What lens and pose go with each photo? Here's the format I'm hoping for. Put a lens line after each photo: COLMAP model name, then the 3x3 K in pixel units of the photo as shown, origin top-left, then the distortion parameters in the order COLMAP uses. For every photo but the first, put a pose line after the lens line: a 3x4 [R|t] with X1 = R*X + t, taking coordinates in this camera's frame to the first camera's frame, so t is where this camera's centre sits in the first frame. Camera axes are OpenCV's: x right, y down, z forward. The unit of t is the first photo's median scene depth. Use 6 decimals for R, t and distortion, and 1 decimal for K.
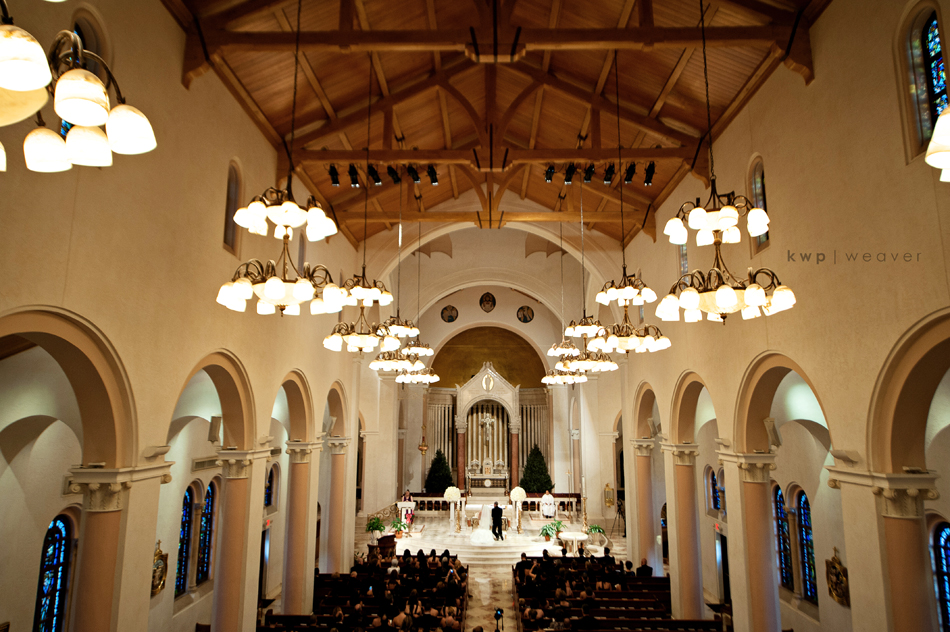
lens RADIAL K [[630.4, 0, 478.2], [0, 630.4, 313.3], [0, 0, 1]] dist [0.034064, 0.001918]
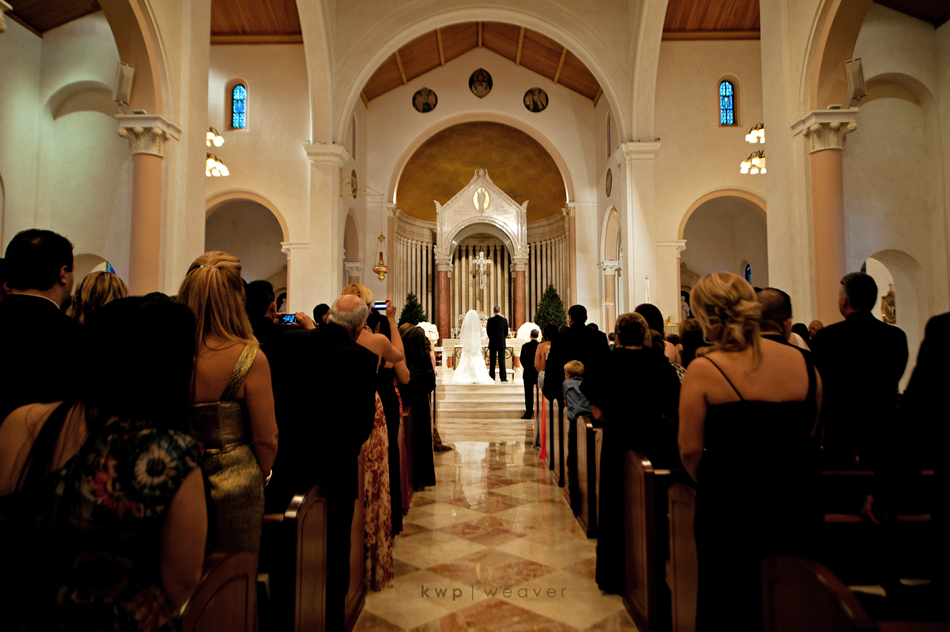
lens RADIAL K [[630.4, 0, 481.6], [0, 630.4, 312.6], [0, 0, 1]] dist [0.034064, 0.001918]
pose [[0.999879, -0.005921, 0.014364, 0.004869], [0.004405, 0.994636, 0.103341, 0.158730], [-0.014899, -0.103265, 0.994542, 0.295975]]
